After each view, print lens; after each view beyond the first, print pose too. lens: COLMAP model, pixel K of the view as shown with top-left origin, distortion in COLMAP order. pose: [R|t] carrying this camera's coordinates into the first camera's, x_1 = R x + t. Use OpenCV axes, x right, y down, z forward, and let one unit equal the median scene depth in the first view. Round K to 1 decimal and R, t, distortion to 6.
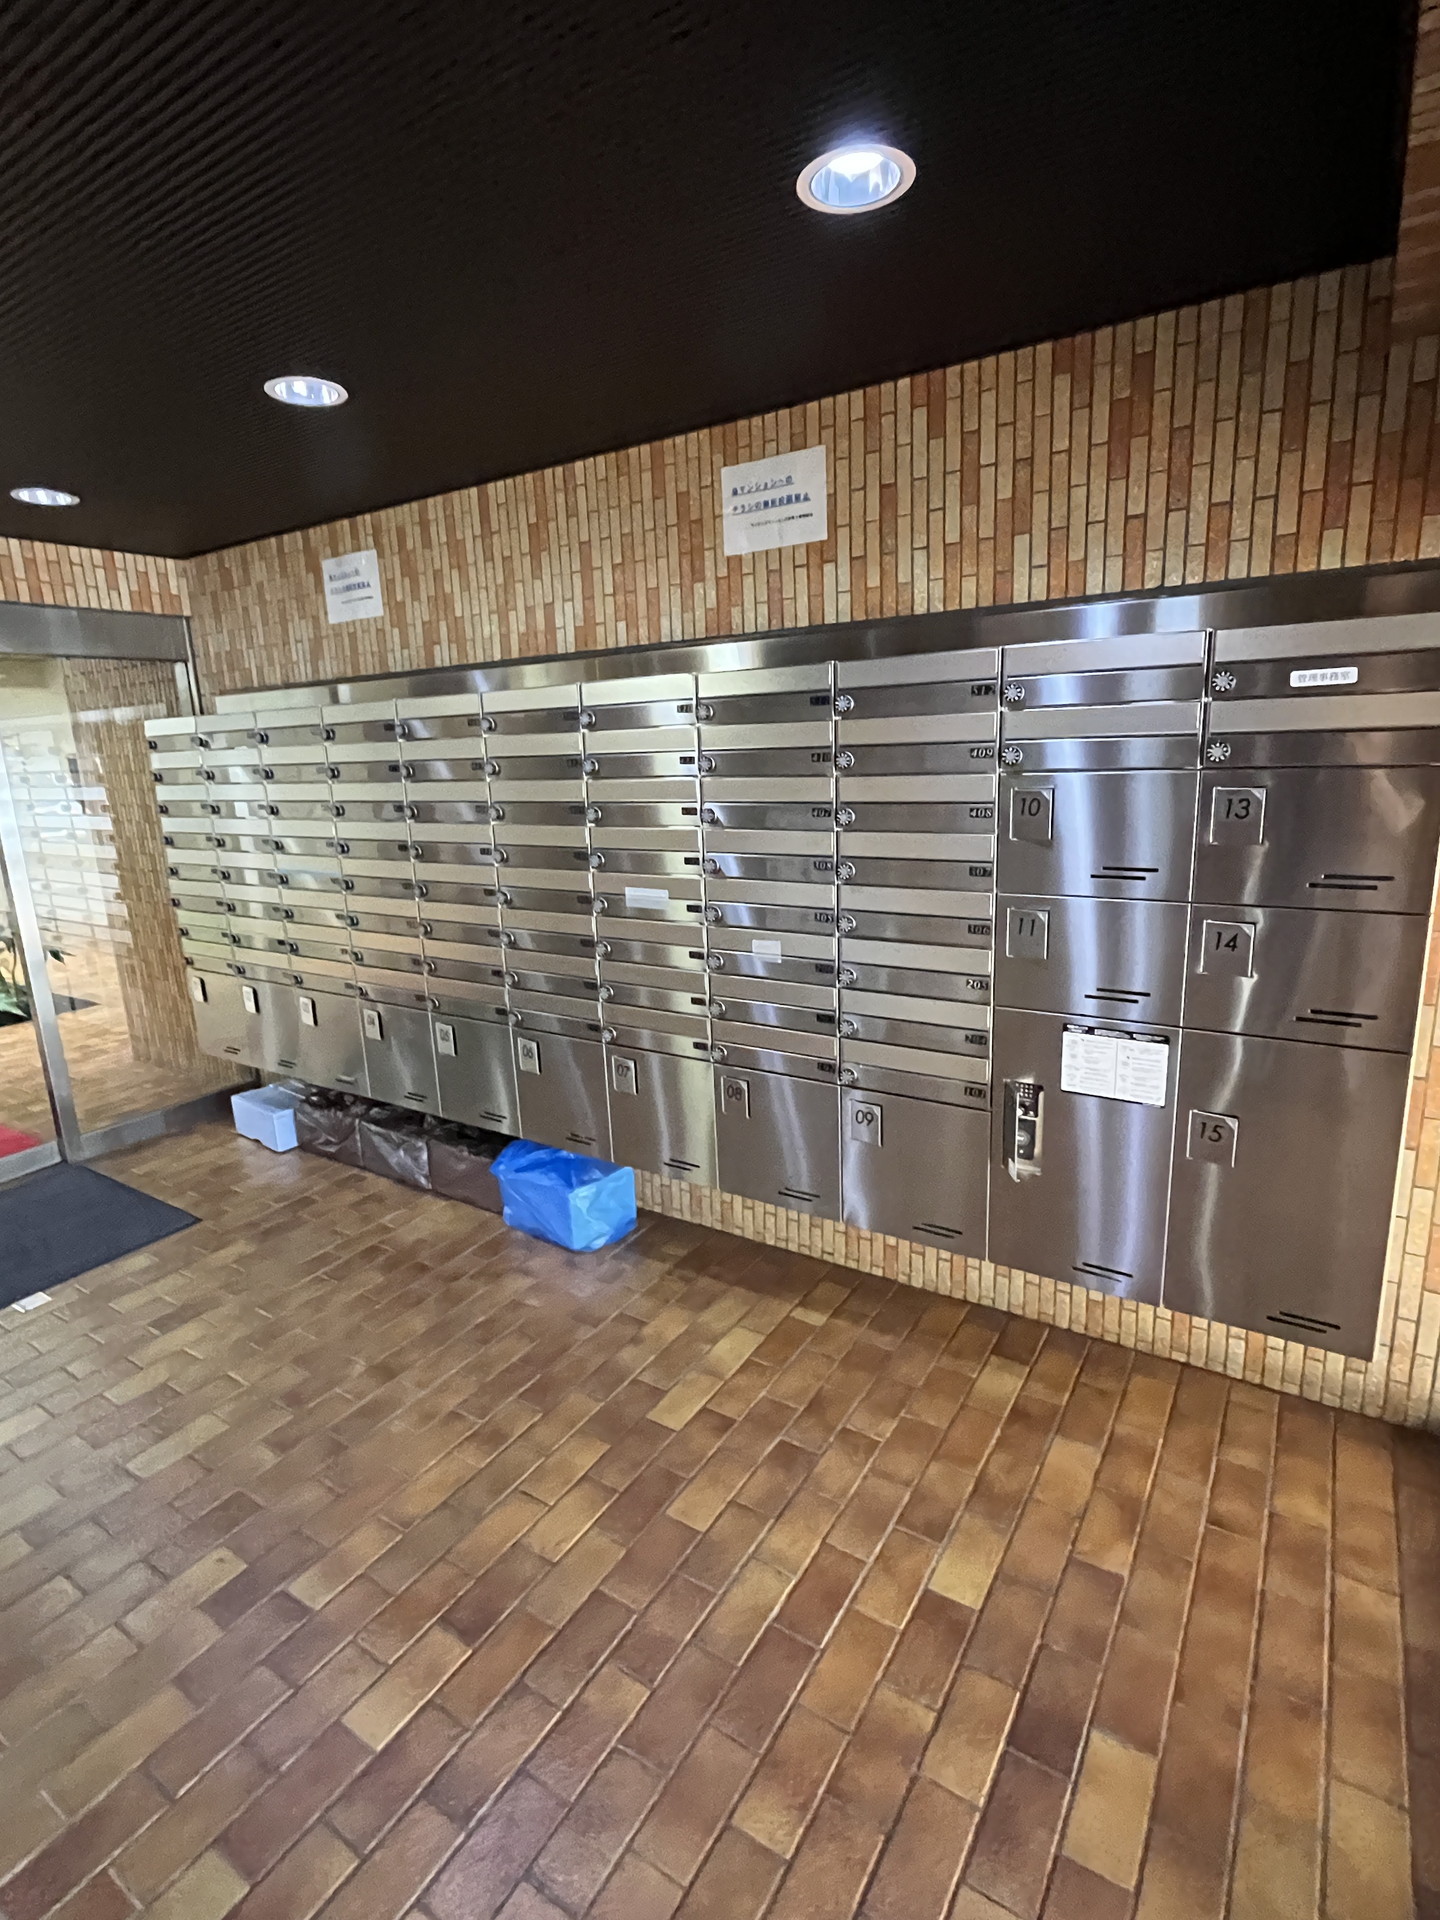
lens RADIAL K [[940.8, 0, 720.0], [0, 940.8, 960.0], [0, 0, 1]] dist [0.001859, -0.000299]
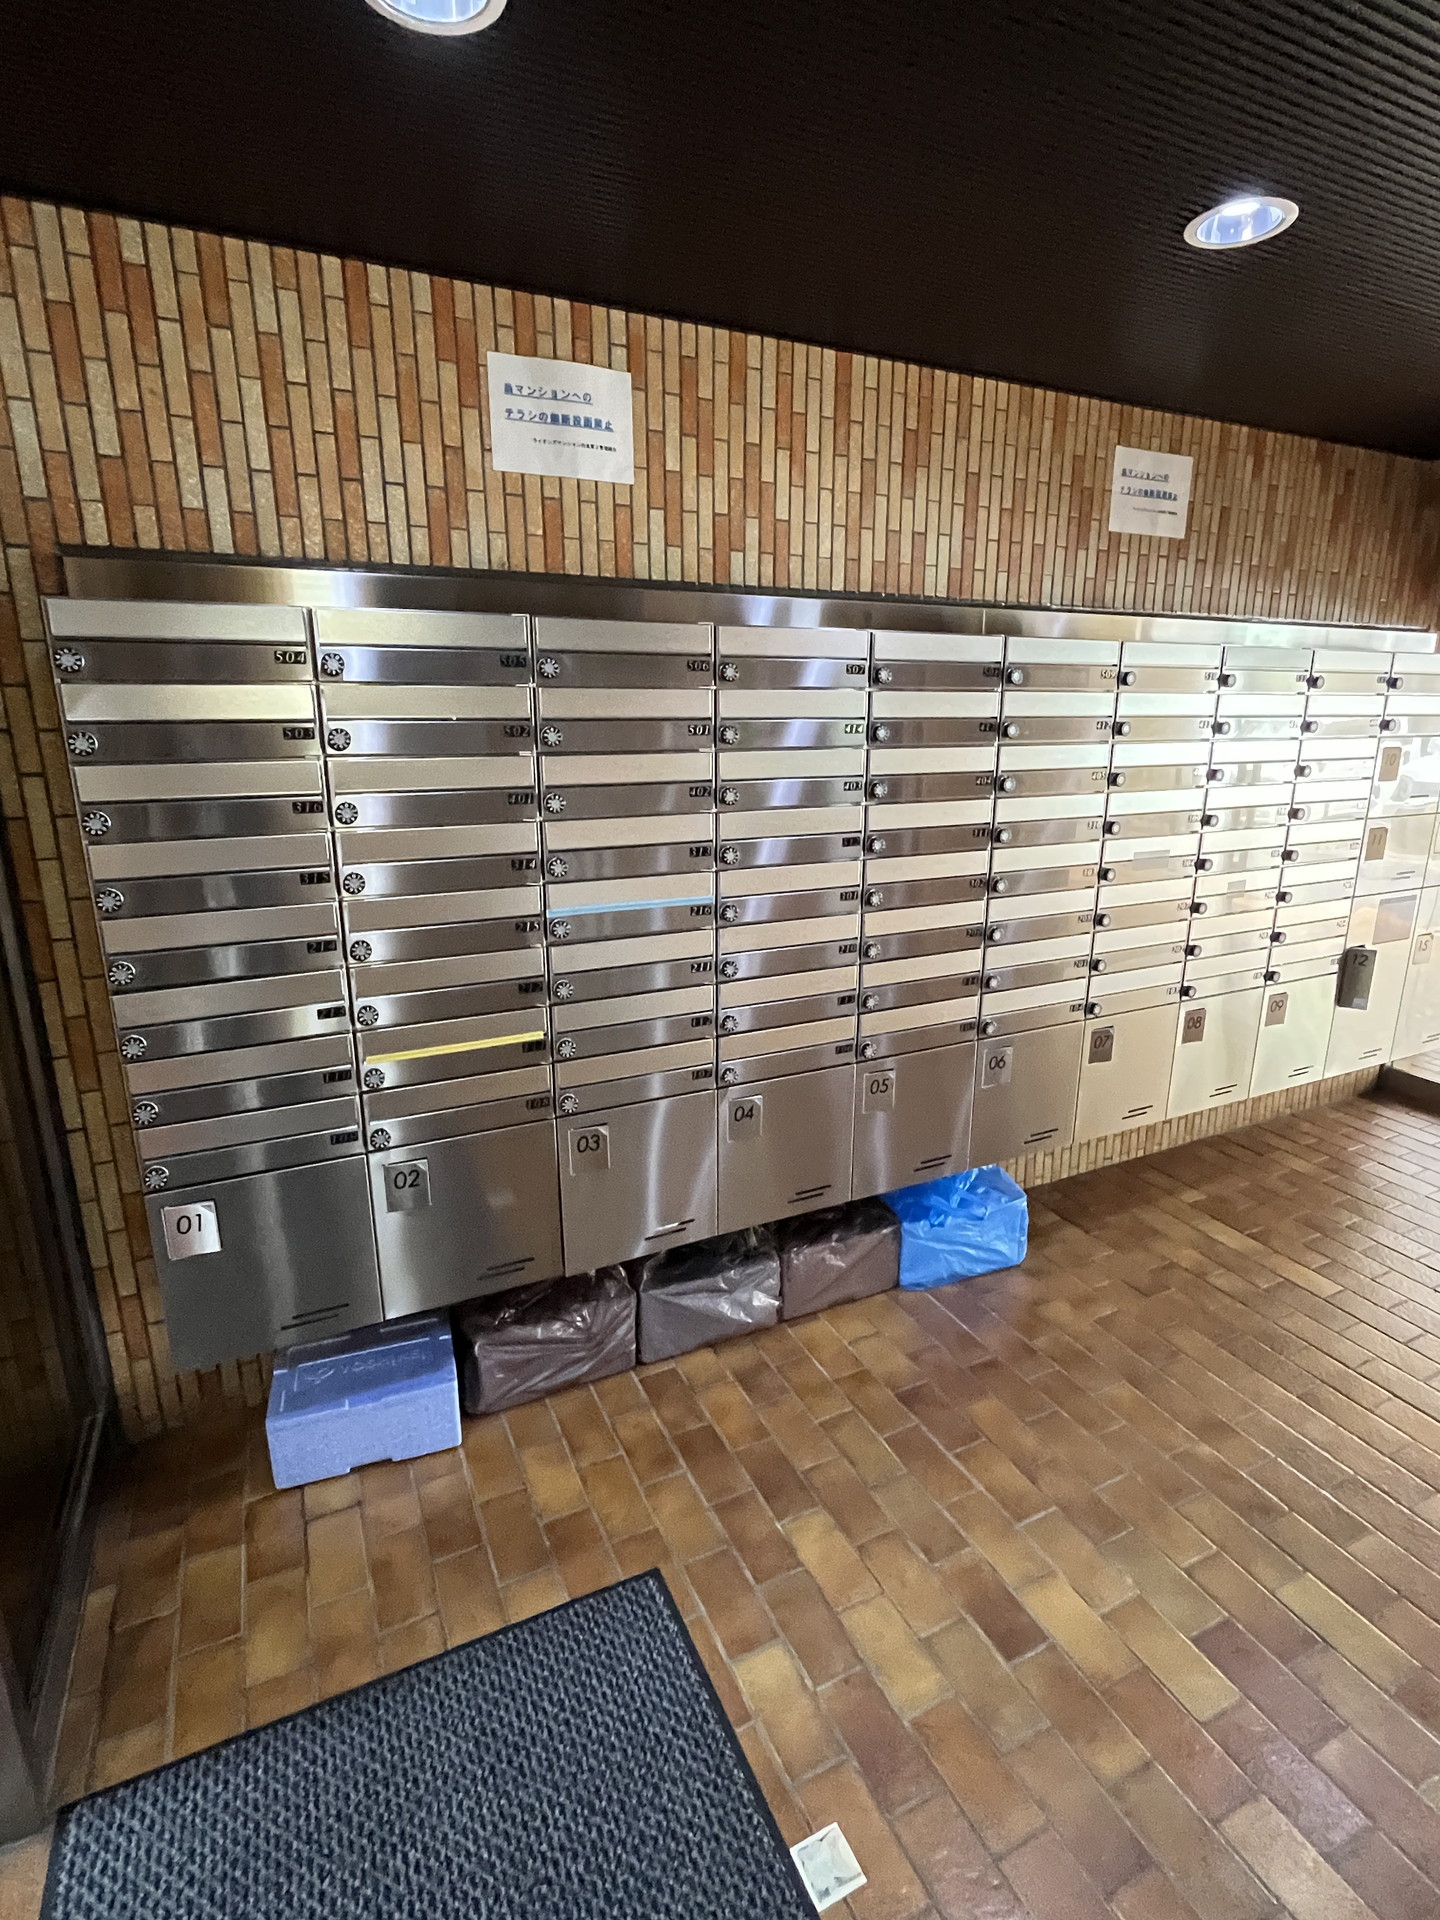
lens RADIAL K [[965.2, 0, 720.0], [0, 965.2, 960.0], [0, 0, 1]] dist [0.001839, 0.001551]
pose [[0.514553, -0.182895, 0.837726, -1.023445], [0.171208, 0.979228, 0.108627, -0.130390], [-0.840192, 0.087531, 0.535178, 0.706874]]
